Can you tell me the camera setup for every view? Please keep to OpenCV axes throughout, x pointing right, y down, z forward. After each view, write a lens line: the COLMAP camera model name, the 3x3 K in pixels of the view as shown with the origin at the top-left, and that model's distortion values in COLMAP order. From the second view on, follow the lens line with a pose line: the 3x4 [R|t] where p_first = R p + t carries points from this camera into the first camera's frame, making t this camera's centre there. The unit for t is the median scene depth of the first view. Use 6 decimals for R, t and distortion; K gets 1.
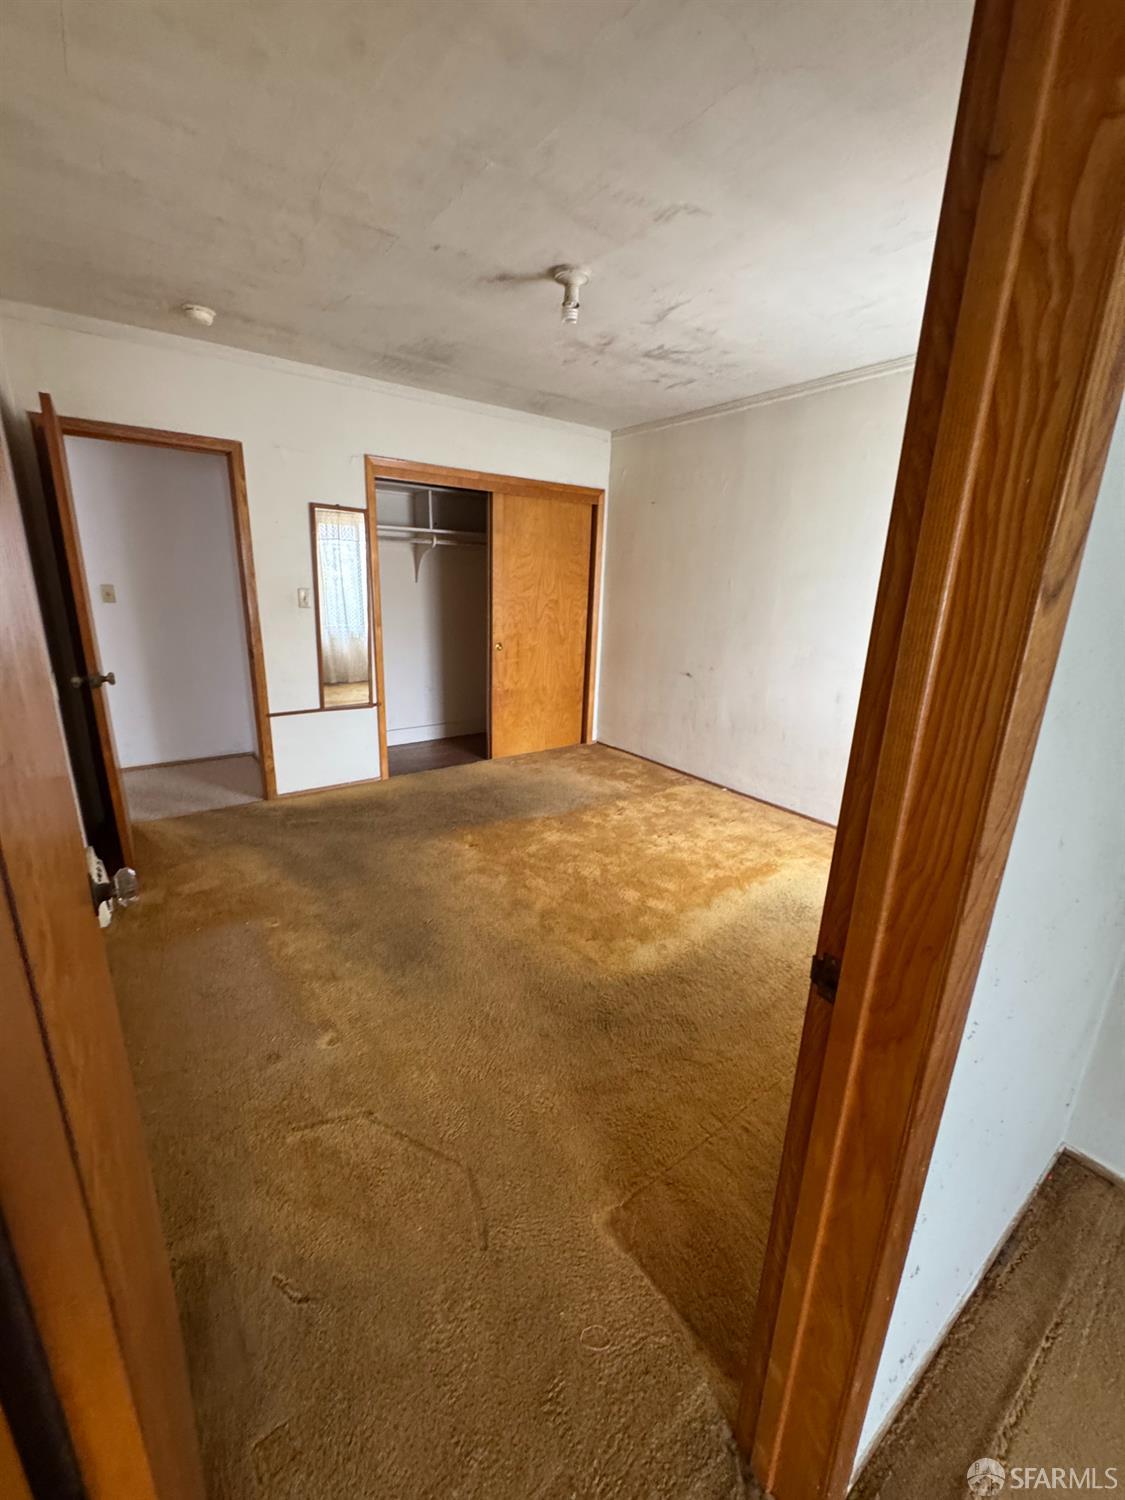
lens RADIAL K [[599.5, 0, 555.3], [0, 599.5, 749.3], [0, 0, 1]] dist [-0.007038, 0.000062]
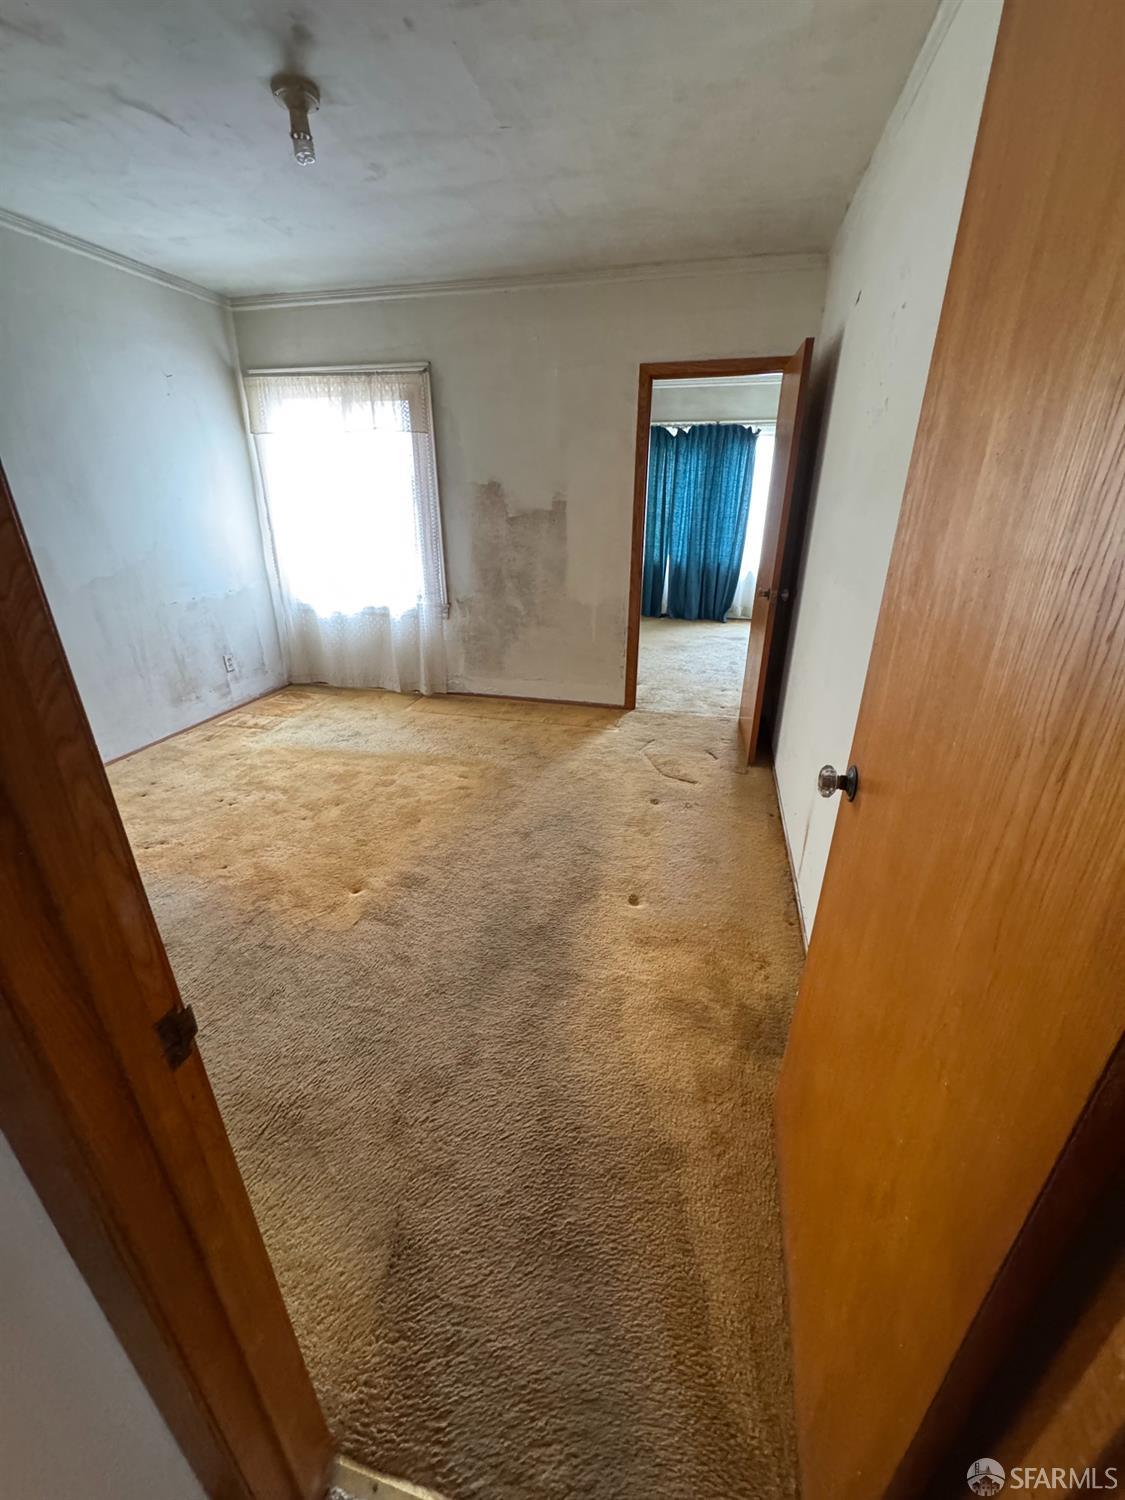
lens RADIAL K [[599.5, 0, 575.0], [0, 599.5, 749.6], [0, 0, 1]] dist [-0.007038, 0.000062]
pose [[-0.660885, -0.328360, 0.674841, -0.971036], [0.179467, 0.803968, 0.566946, -0.434884], [-0.728712, 0.495798, -0.472401, 1.422047]]
